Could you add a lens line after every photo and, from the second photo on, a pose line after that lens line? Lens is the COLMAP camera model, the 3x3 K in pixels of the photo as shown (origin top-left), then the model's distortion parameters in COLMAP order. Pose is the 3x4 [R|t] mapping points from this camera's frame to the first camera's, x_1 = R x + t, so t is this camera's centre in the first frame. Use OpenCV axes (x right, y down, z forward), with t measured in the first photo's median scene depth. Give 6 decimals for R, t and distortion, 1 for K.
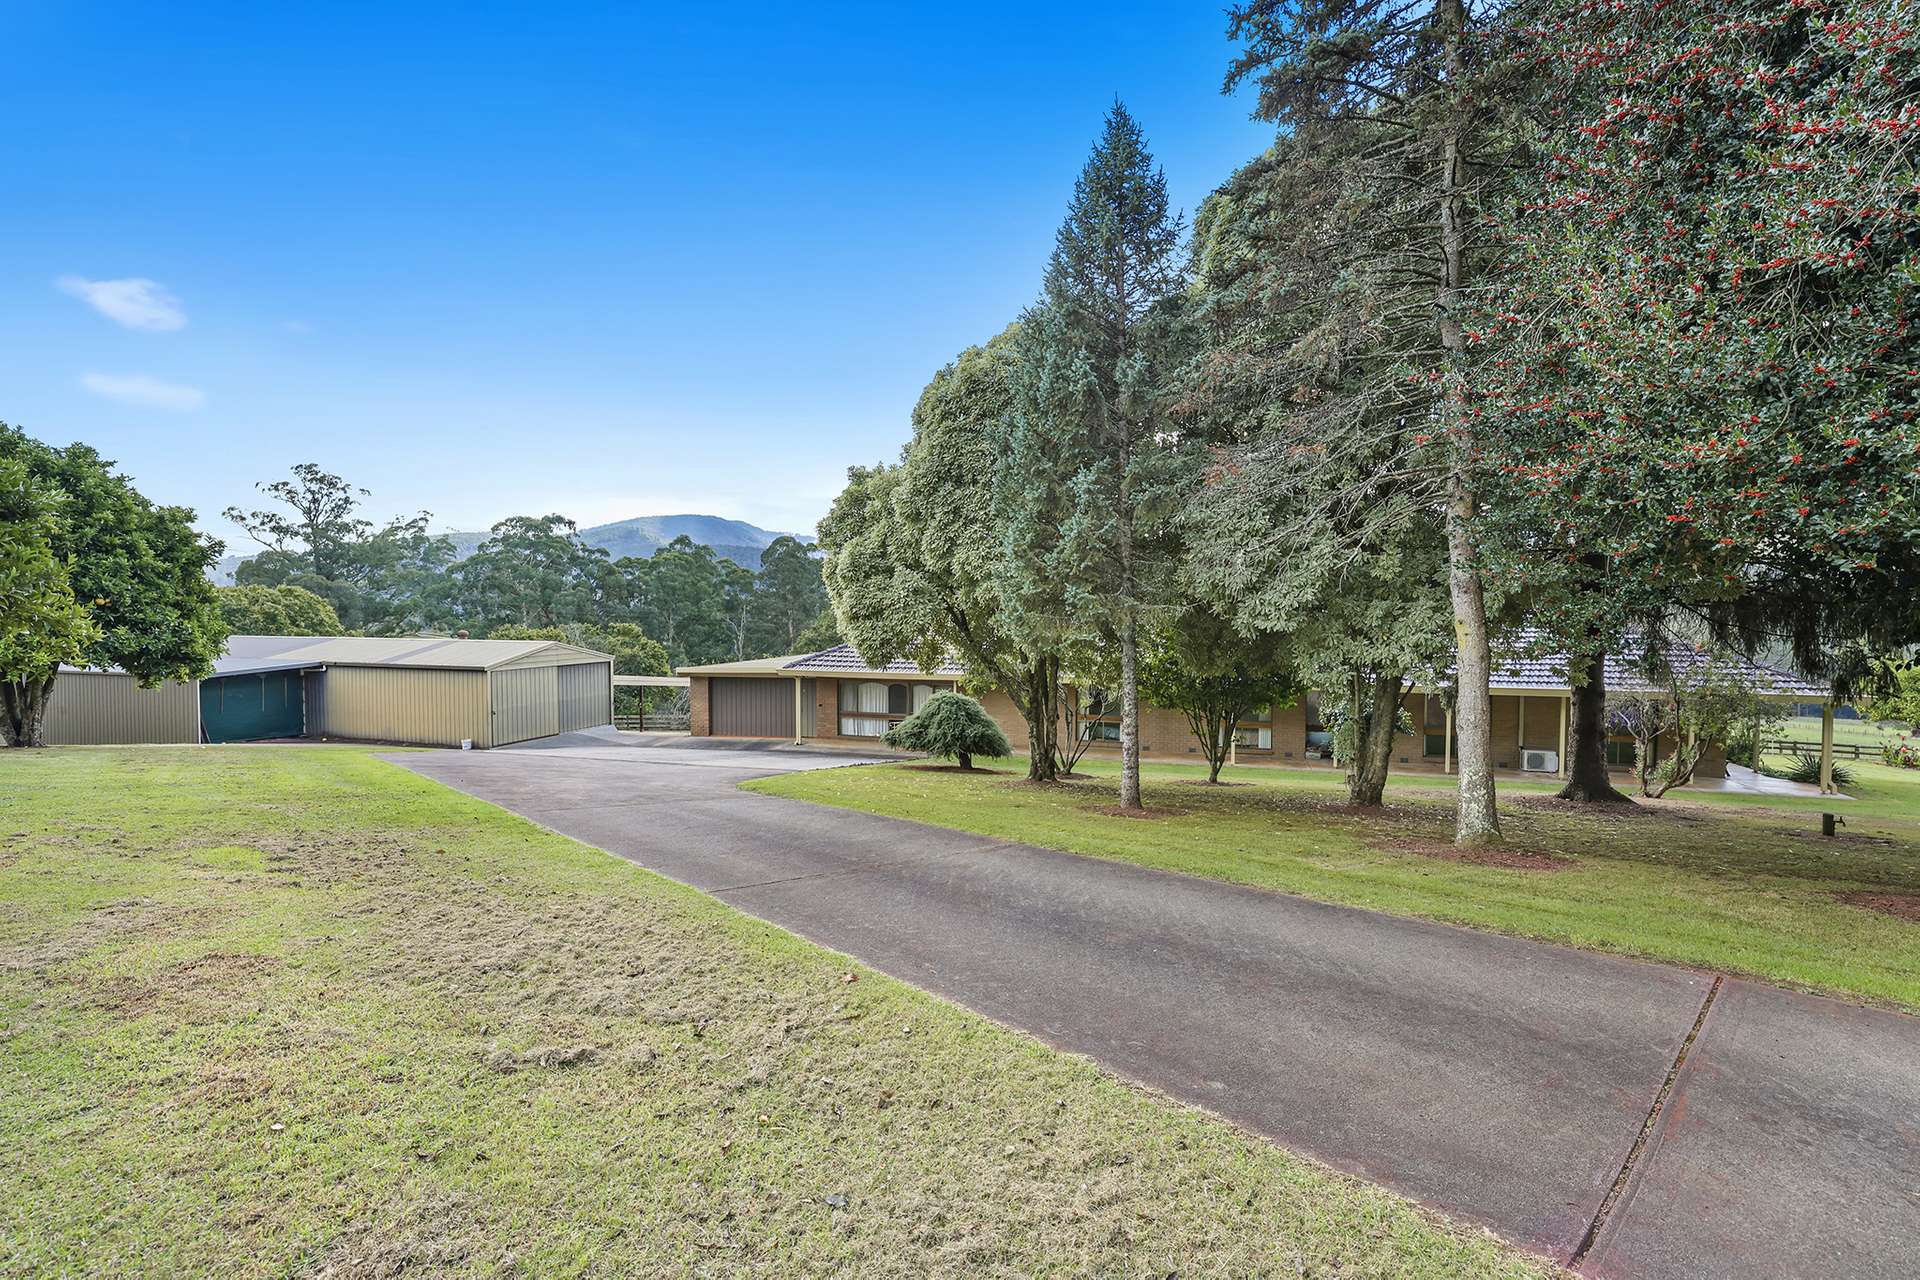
lens RADIAL K [[826.9, 0, 958.5], [0, 826.9, 623.8], [0, 0, 1]] dist [-0.051019, 0.021750]
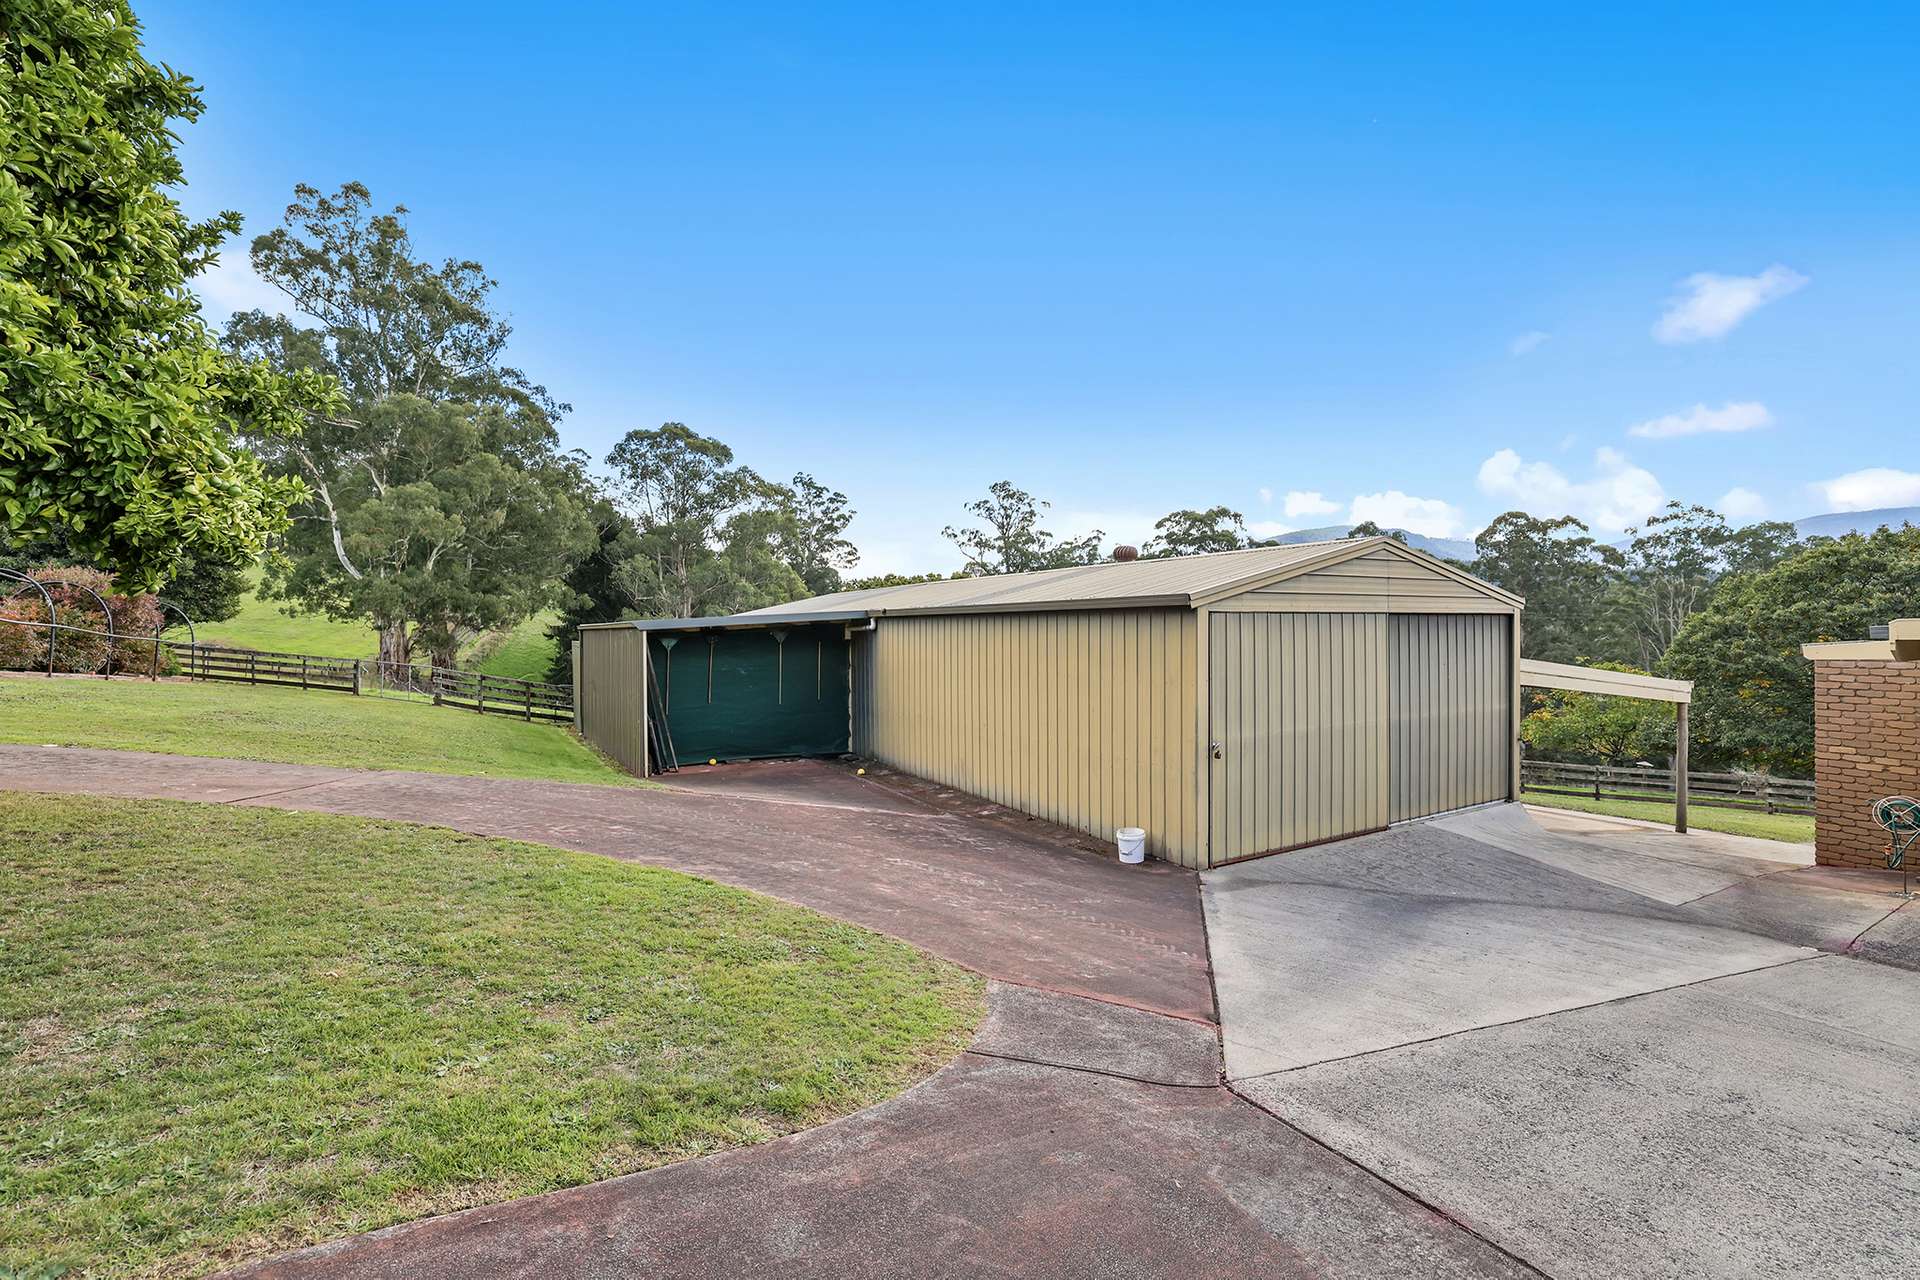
lens RADIAL K [[845.4, 0, 960.0], [0, 845.4, 640.0], [0, 0, 1]] dist [-0.055091, -0.000272]
pose [[0.735609, 0.007179, -0.677368, -0.085316], [-0.007711, 0.999968, 0.002223, 0.013514], [0.677363, 0.003588, 0.735641, 0.140710]]
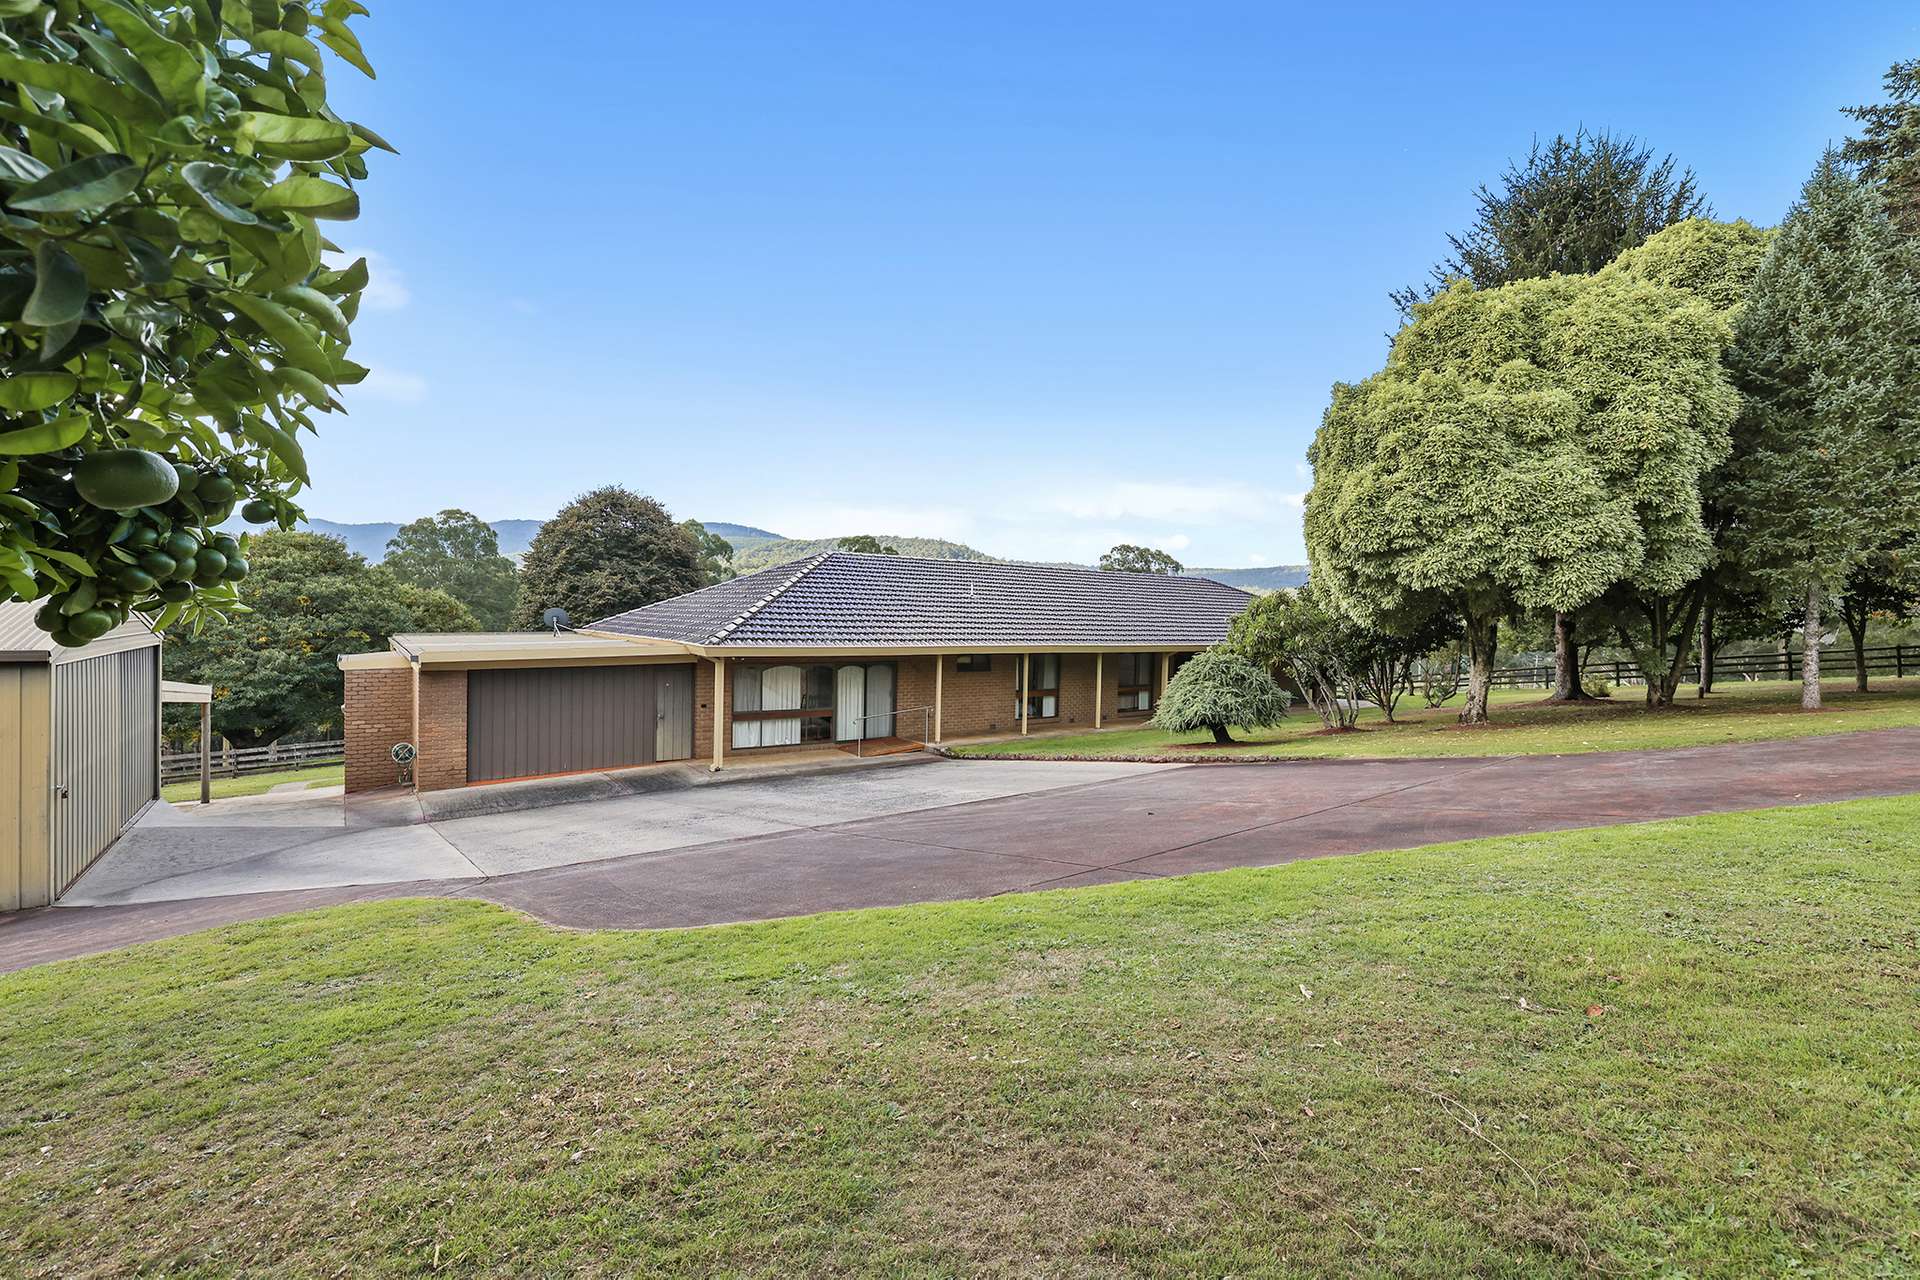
lens RADIAL K [[826.9, 0, 958.5], [0, 826.9, 623.8], [0, 0, 1]] dist [-0.051019, 0.021750]
pose [[0.589255, 0.005171, 0.807931, -0.120973], [-0.006290, 0.999979, -0.001813, 0.007873], [-0.807923, -0.004014, 0.589275, 0.102900]]
